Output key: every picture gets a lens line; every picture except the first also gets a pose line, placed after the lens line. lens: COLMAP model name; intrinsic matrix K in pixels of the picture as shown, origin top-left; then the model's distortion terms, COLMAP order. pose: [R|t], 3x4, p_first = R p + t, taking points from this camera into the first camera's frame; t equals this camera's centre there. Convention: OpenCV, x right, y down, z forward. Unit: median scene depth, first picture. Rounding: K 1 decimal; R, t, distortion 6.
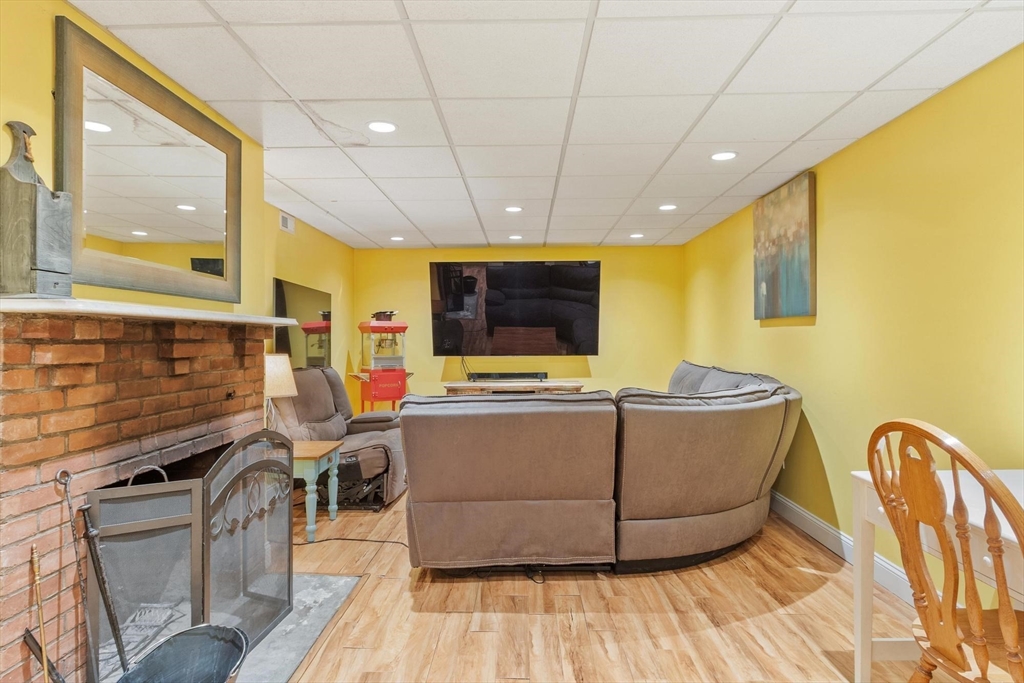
lens RADIAL K [[579.4, 0, 515.7], [0, 579.4, 339.3], [0, 0, 1]] dist [0.000103, -0.000346]
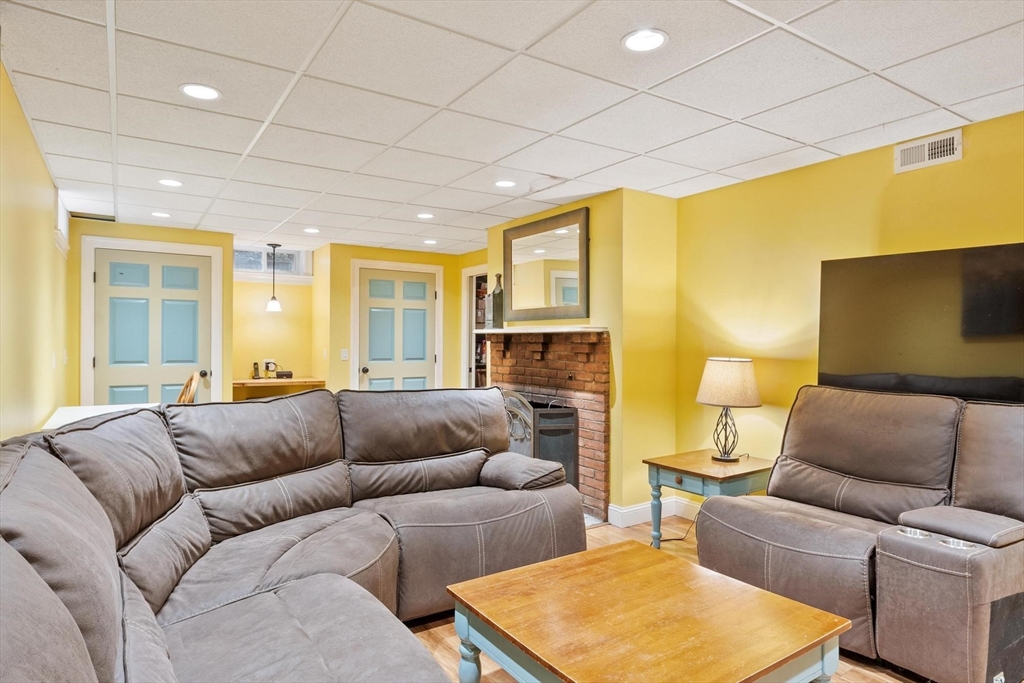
lens RADIAL K [[599.5, 0, 512.0], [0, 599.5, 341.5], [0, 0, 1]] dist [0.001024, 0.000018]
pose [[-0.824661, 0.001186, -0.565625, 0.386154], [-0.001513, 0.999990, 0.004302, -0.005709], [0.565625, 0.004403, -0.824651, 1.540843]]
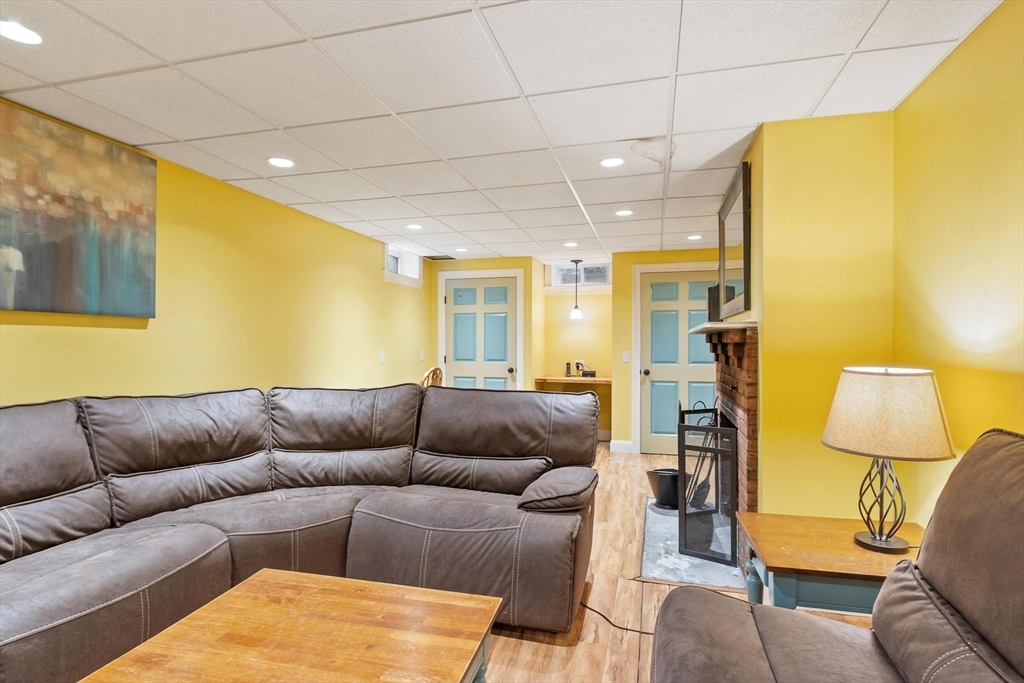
lens RADIAL K [[531.8, 0, 507.3], [0, 531.8, 346.7], [0, 0, 1]] dist [0.001612, 0.000278]
pose [[-0.967320, 0.002594, 0.253547, -0.212393], [0.003629, 0.999987, 0.003616, 0.001912], [-0.253534, 0.004418, -0.967316, 1.502004]]
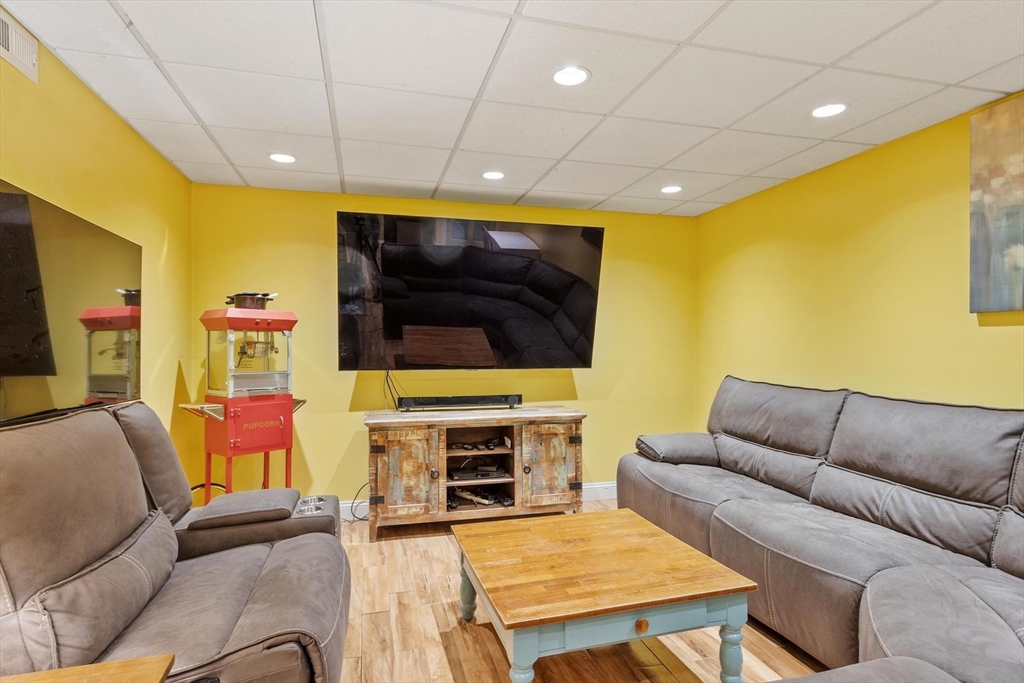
lens RADIAL K [[540.9, 0, 511.4], [0, 540.9, 345.0], [0, 0, 1]] dist [0.003370, 0.000426]
pose [[0.961209, 0.006678, 0.275740, -0.205636], [-0.007082, 0.999975, 0.000470, 0.001534], [-0.275730, -0.002404, 0.961232, 0.675791]]
